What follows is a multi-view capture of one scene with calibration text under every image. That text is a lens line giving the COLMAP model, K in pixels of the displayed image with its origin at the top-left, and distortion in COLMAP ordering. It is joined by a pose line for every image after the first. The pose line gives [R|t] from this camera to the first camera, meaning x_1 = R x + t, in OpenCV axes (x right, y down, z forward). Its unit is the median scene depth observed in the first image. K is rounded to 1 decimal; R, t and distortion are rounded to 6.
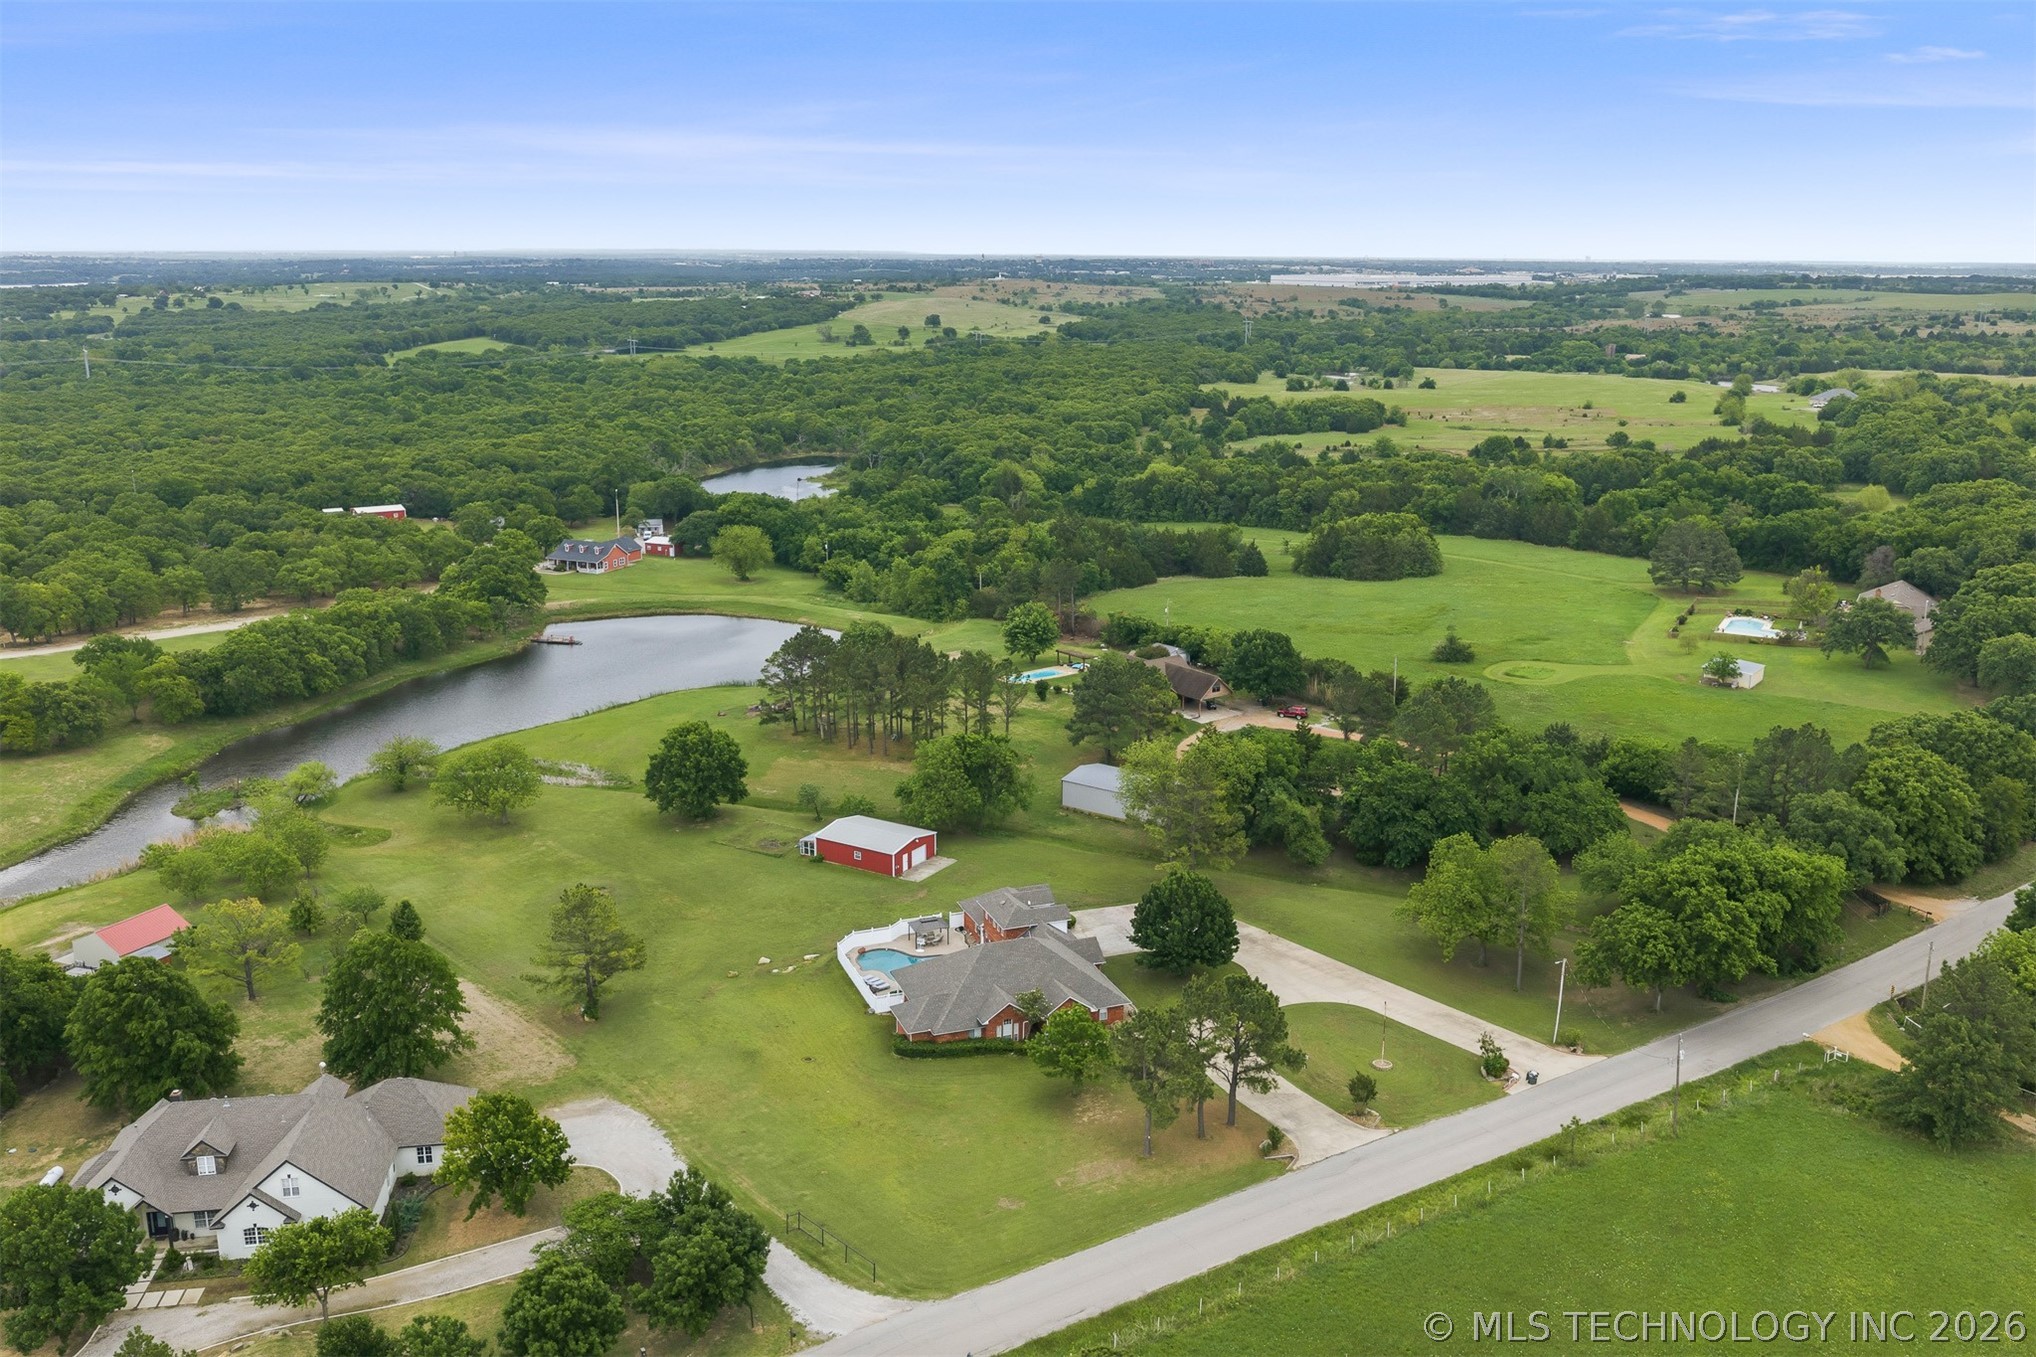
lens RADIAL K [[1685.8, 0, 1026.3], [0, 1685.8, 665.0], [0, 0, 1]] dist [0.029495, -0.076426]
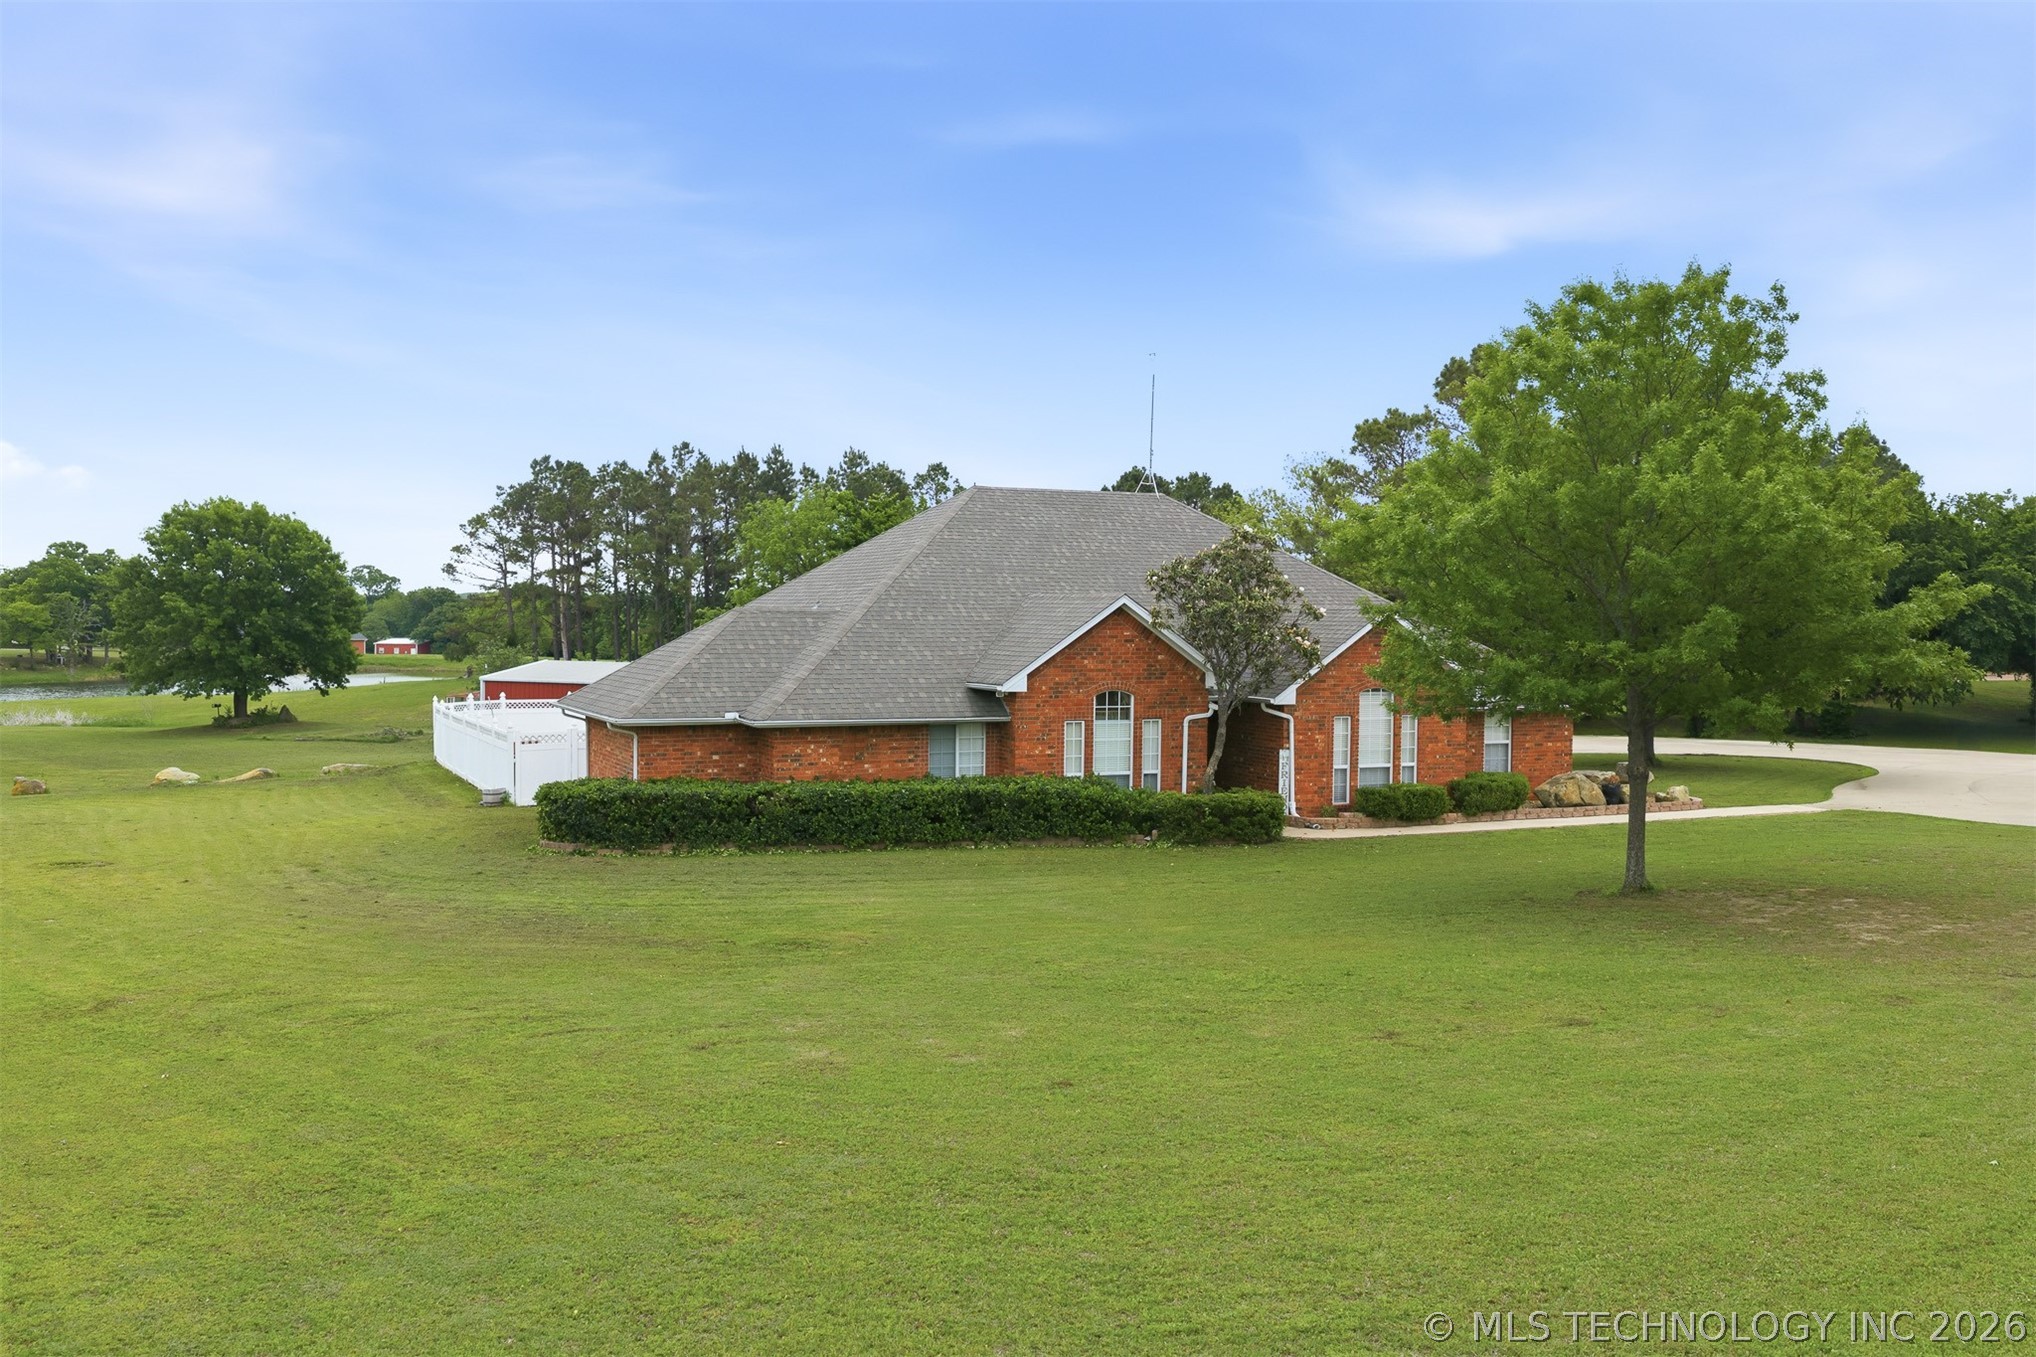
lens RADIAL K [[1739.7, 0, 1022.7], [0, 1739.7, 615.2], [0, 0, 1]] dist [0.012085, -0.002612]
pose [[0.997256, -0.001149, 0.074023, -0.027070], [0.018632, 0.971591, -0.235931, 0.179051], [-0.071649, 0.236663, 0.968946, 0.563438]]
